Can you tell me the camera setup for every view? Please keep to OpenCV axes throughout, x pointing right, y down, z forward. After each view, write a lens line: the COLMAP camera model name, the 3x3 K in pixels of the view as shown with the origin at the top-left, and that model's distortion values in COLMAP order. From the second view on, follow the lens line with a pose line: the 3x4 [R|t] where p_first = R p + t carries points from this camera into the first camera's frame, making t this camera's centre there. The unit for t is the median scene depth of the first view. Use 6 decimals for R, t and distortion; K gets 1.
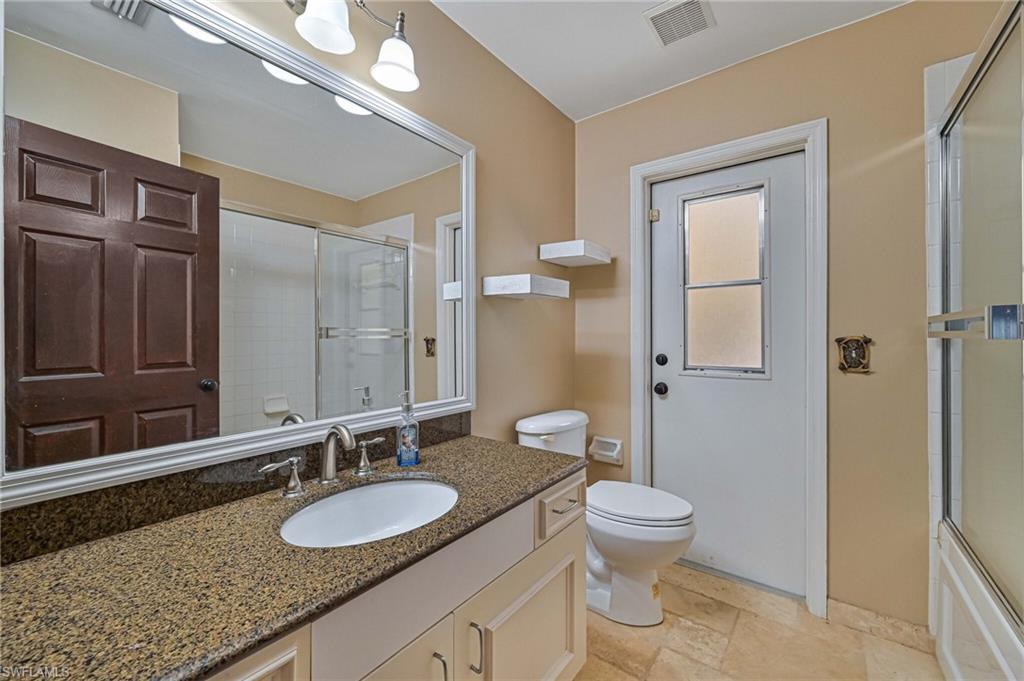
lens RADIAL K [[413.6, 0, 512.2], [0, 413.6, 338.2], [0, 0, 1]] dist [0.000224, -0.000134]
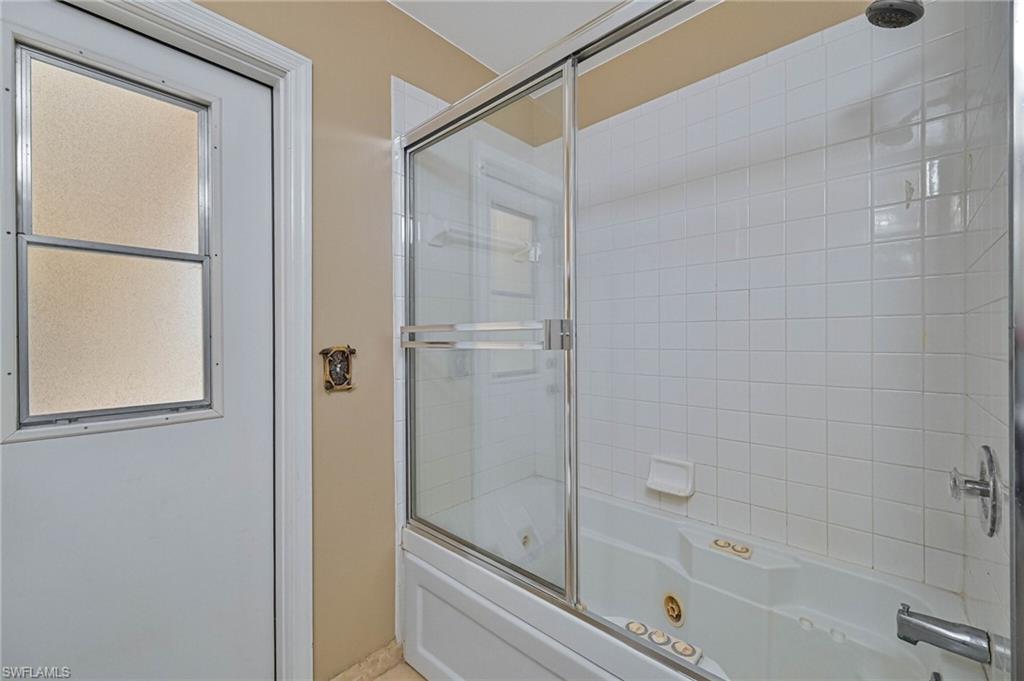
lens RADIAL K [[413.6, 0, 512.2], [0, 413.6, 338.2], [0, 0, 1]] dist [0.000224, -0.000134]
pose [[0.094382, -0.002053, 0.995534, 0.038022], [0.007033, 0.999974, 0.001396, -0.020477], [-0.995511, 0.006870, 0.094394, 0.572745]]
